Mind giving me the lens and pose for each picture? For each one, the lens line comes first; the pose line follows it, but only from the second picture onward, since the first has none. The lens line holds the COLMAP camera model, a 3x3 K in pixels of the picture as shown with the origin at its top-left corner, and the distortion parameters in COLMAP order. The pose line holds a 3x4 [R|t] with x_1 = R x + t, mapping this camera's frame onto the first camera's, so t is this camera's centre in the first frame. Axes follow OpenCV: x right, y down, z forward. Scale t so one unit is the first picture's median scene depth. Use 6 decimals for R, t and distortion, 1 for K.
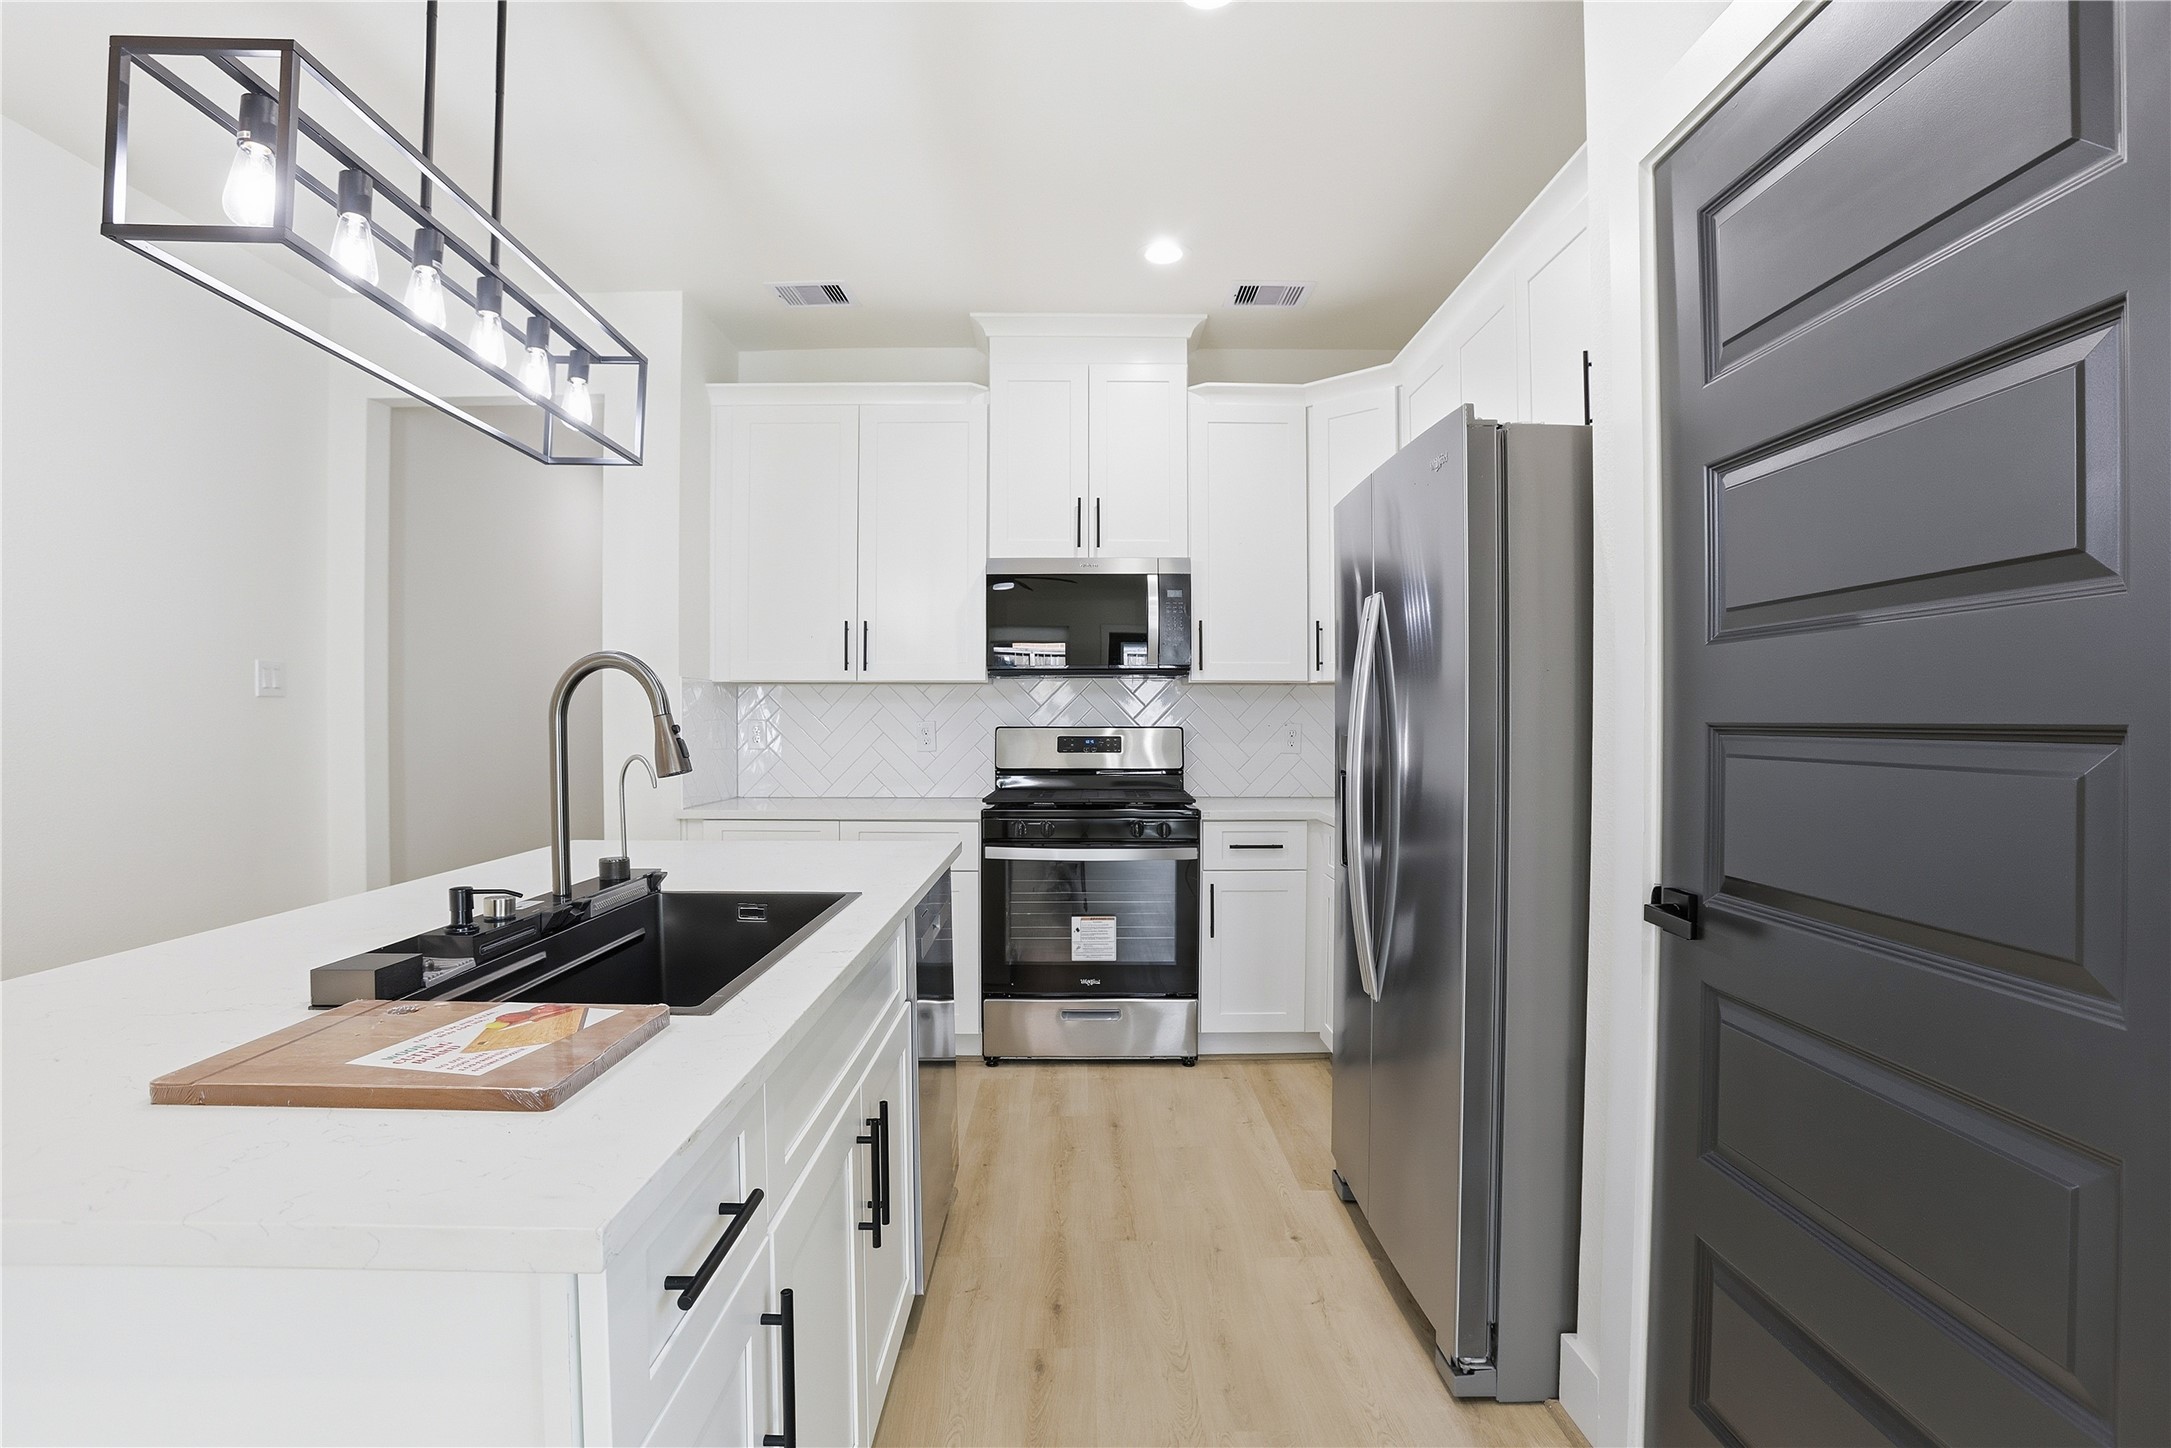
lens RADIAL K [[1060.0, 0, 1081.8], [0, 1060.0, 713.2], [0, 0, 1]] dist [-0.066982, 0.029994]
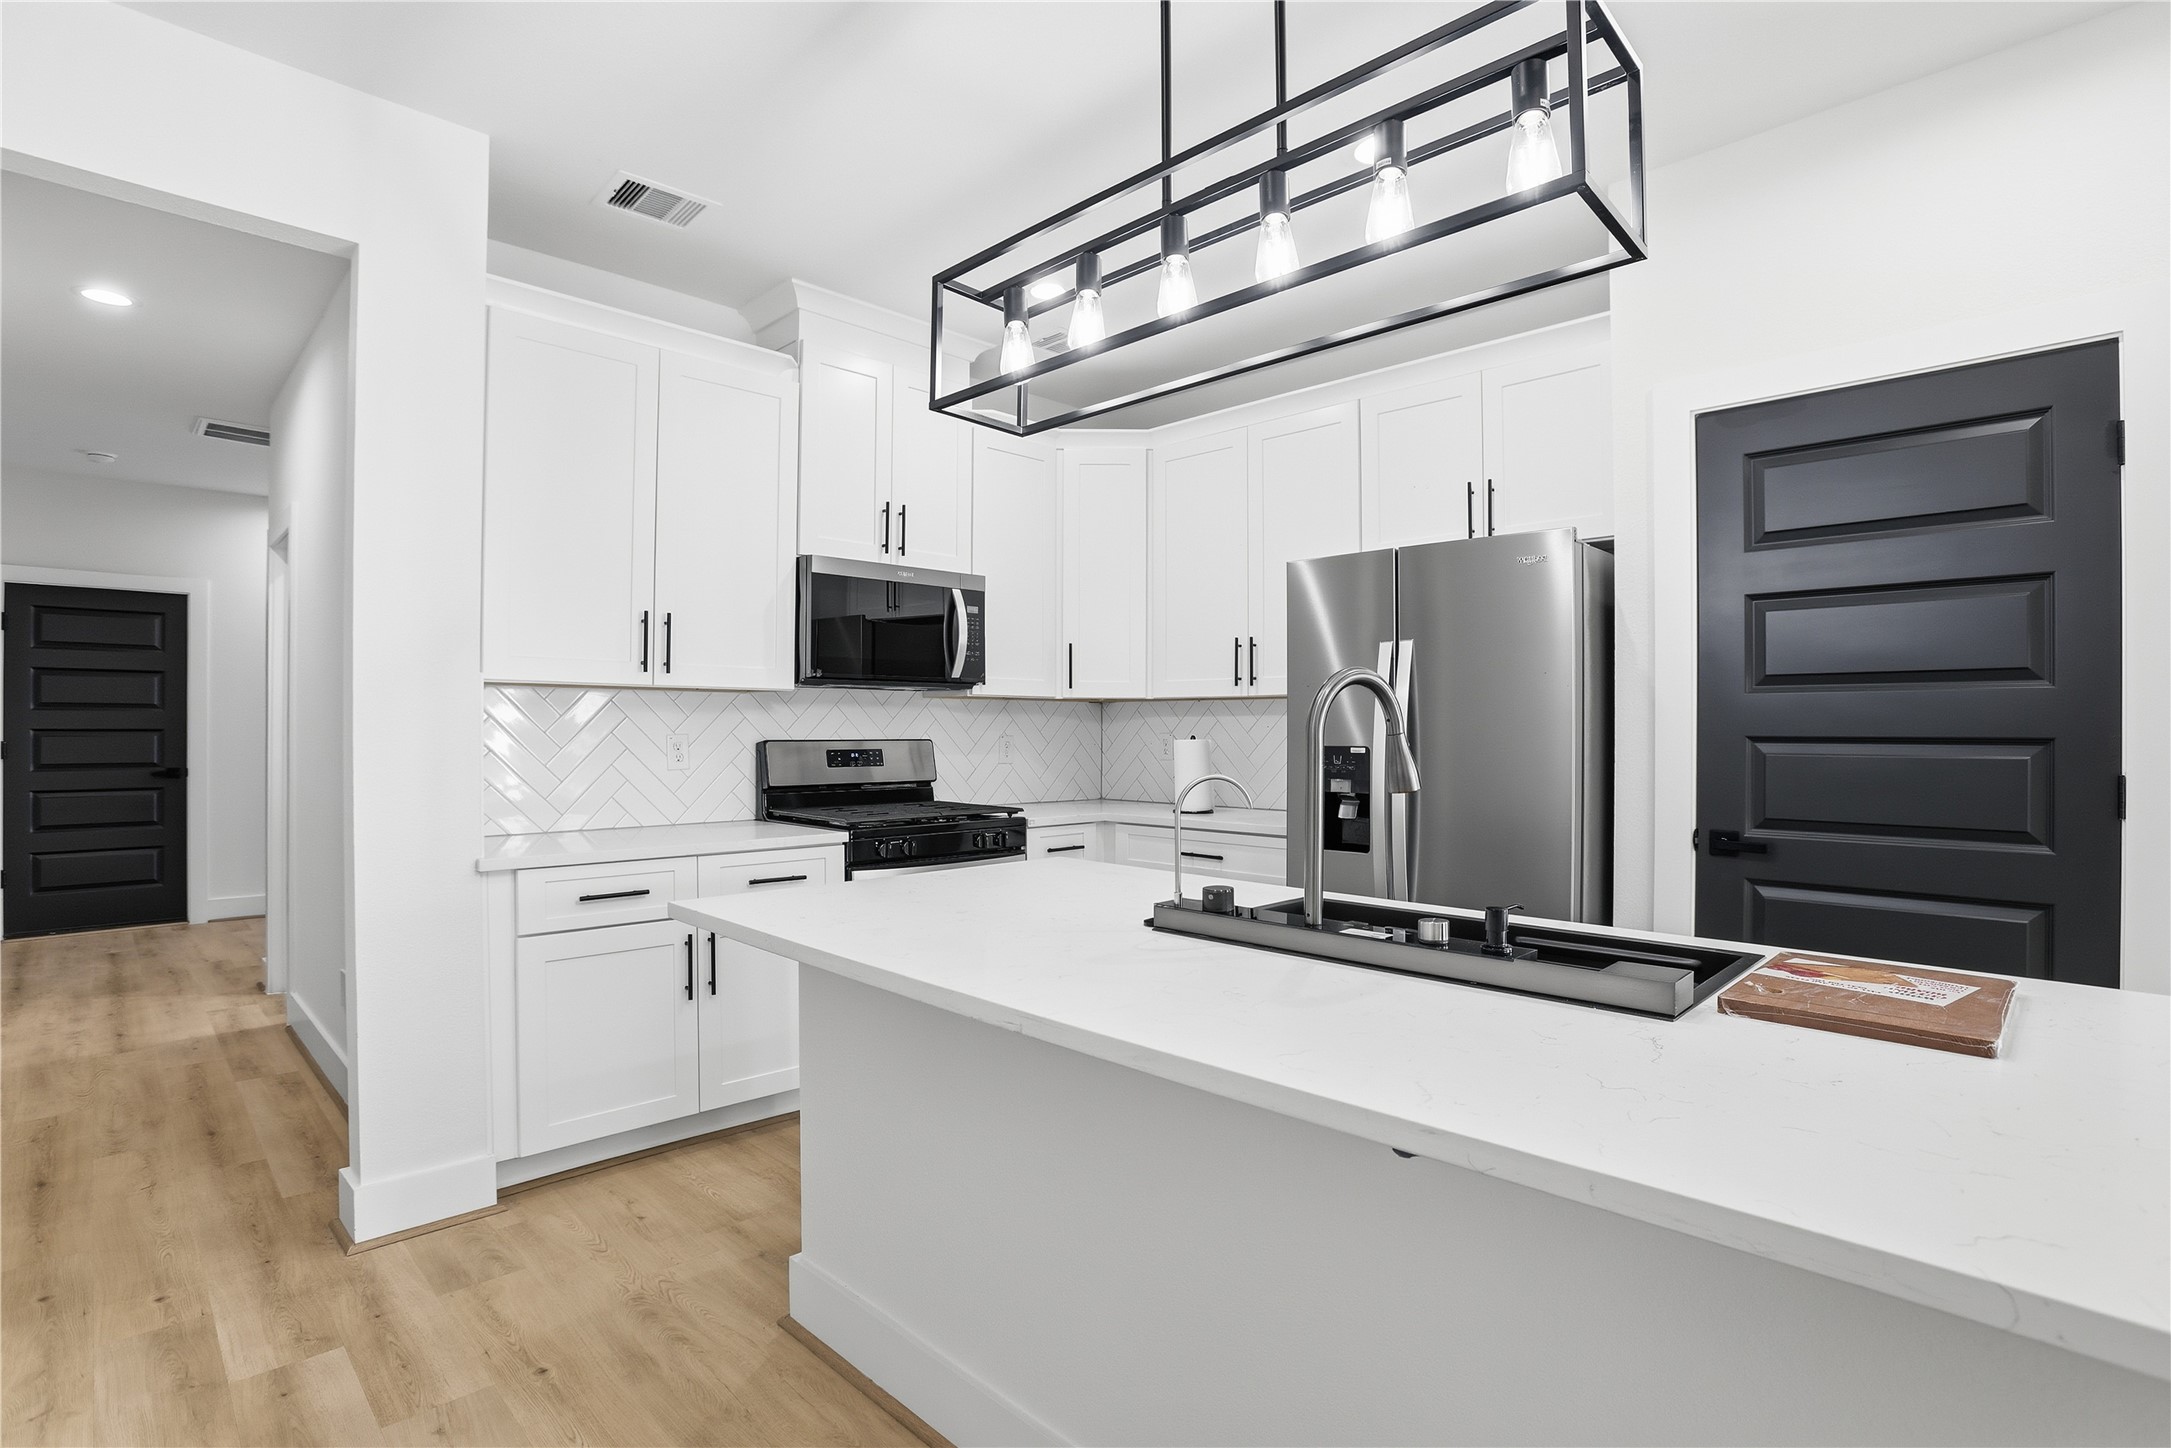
lens RADIAL K [[1057.3, 0, 1090.5], [0, 1057.3, 729.2], [0, 0, 1]] dist [-0.072285, 0.029887]
pose [[0.705554, 0.000691, 0.708655, -0.548829], [-0.005054, 0.999979, 0.004057, -0.001453], [-0.708638, -0.006444, 0.705543, 0.193945]]
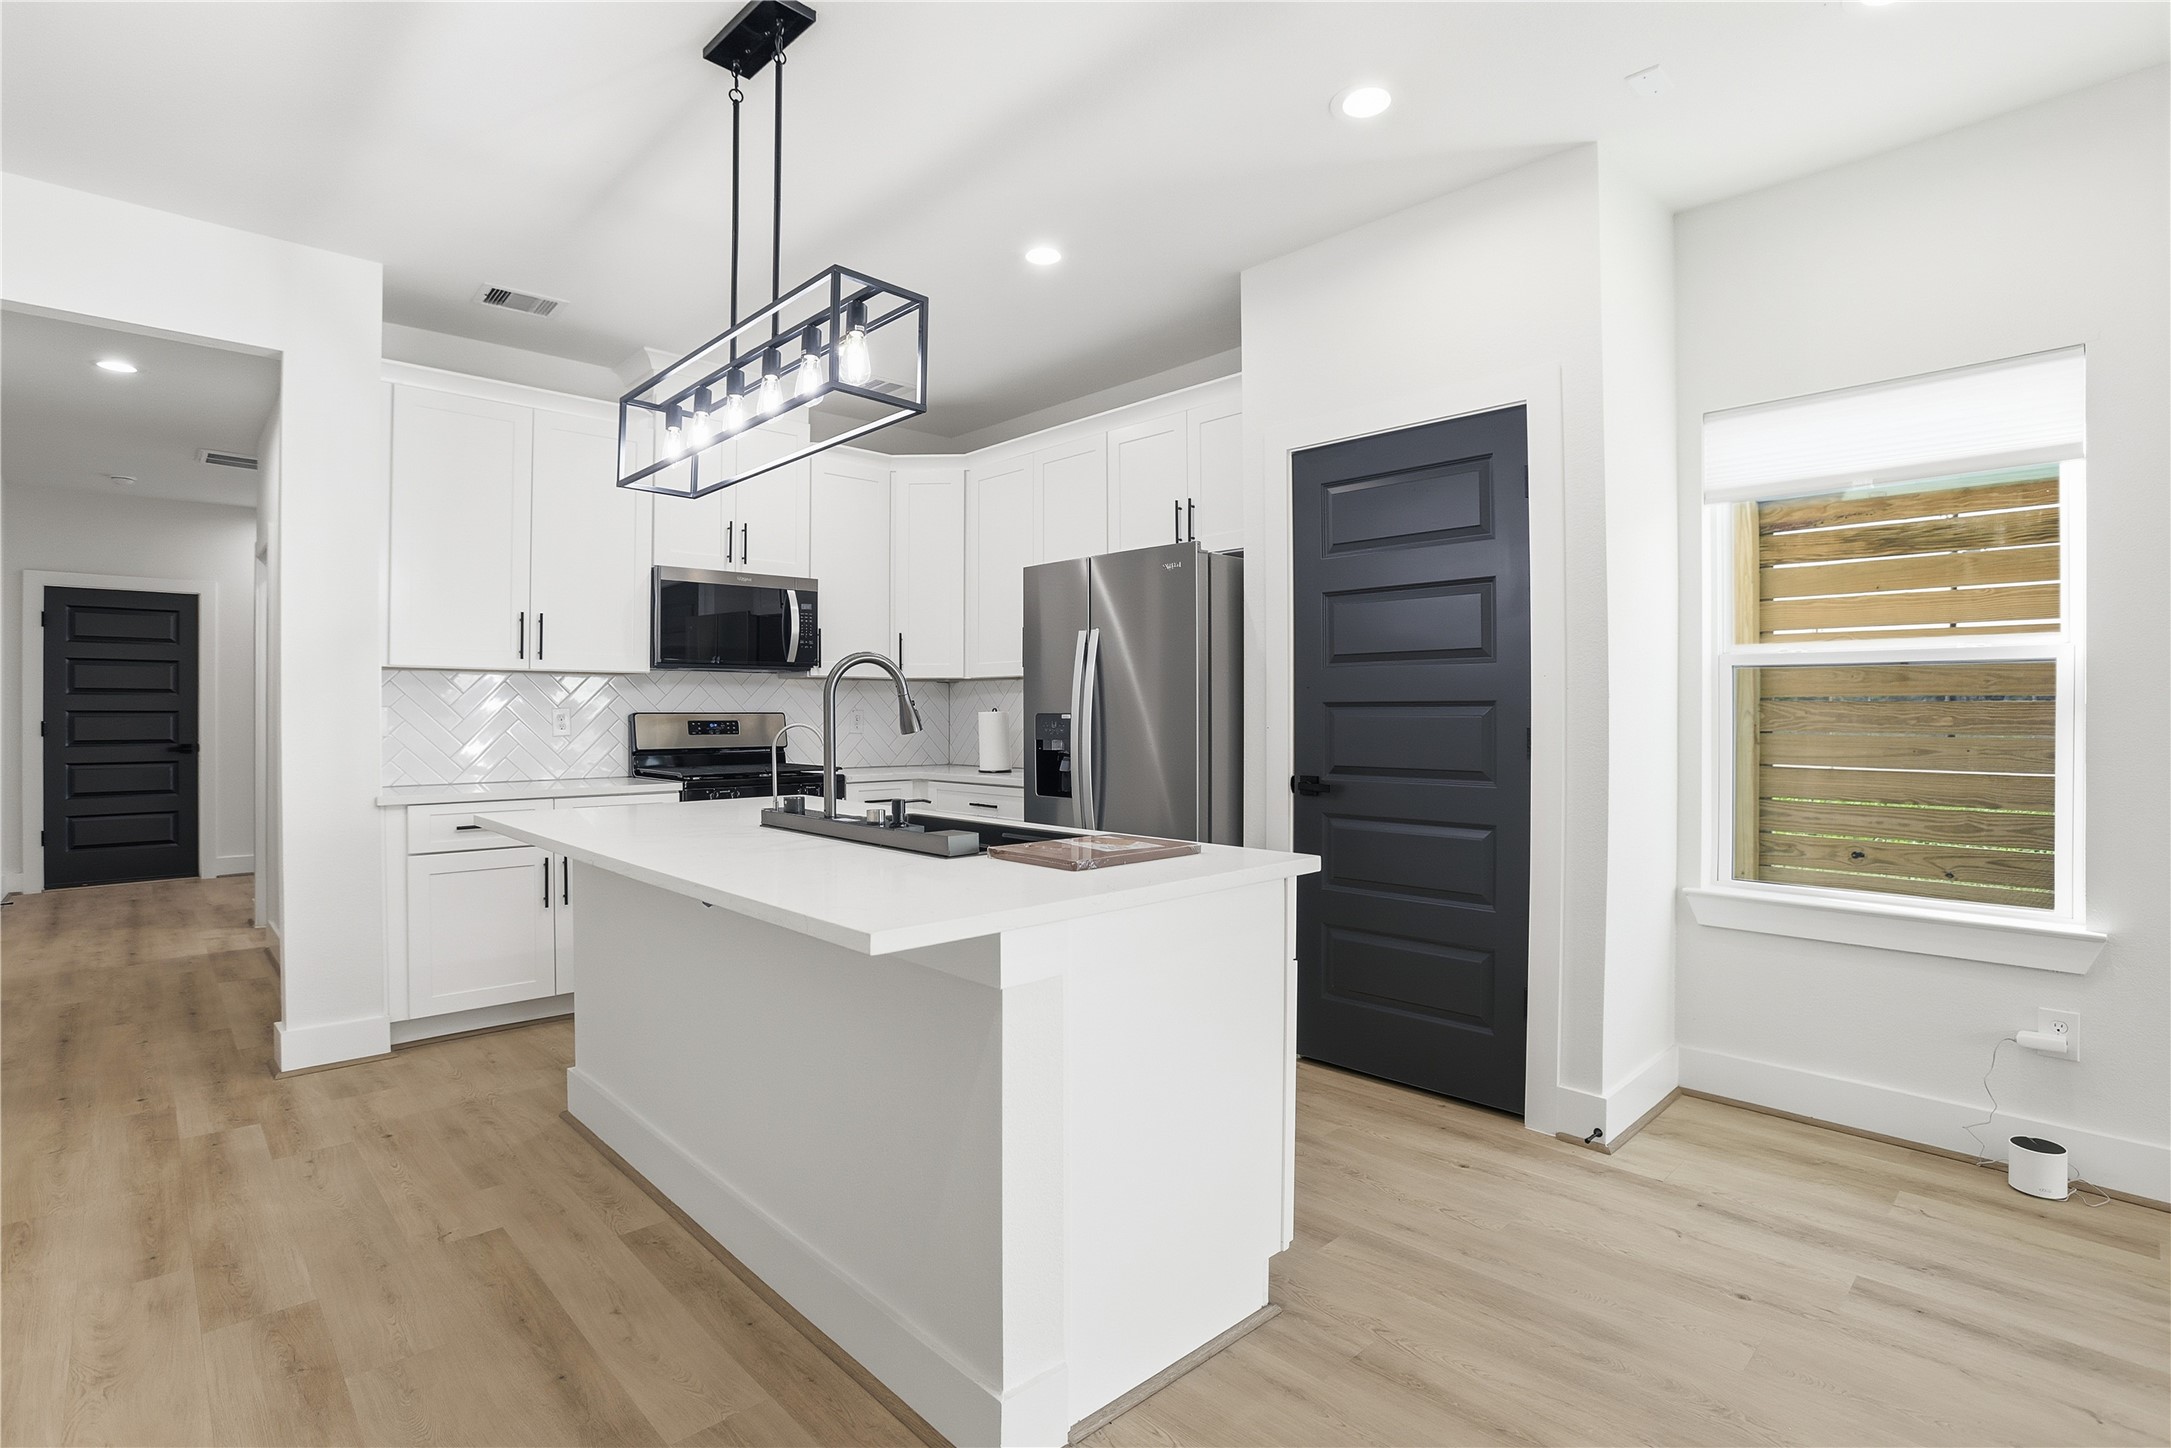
lens RADIAL K [[1060.0, 0, 1081.8], [0, 1060.0, 713.2], [0, 0, 1]] dist [-0.066982, 0.029994]
pose [[0.727546, -0.001822, 0.686057, -0.528221], [-0.000587, 0.999994, 0.003278, 0.009896], [-0.686059, -0.002788, 0.727541, -0.134608]]
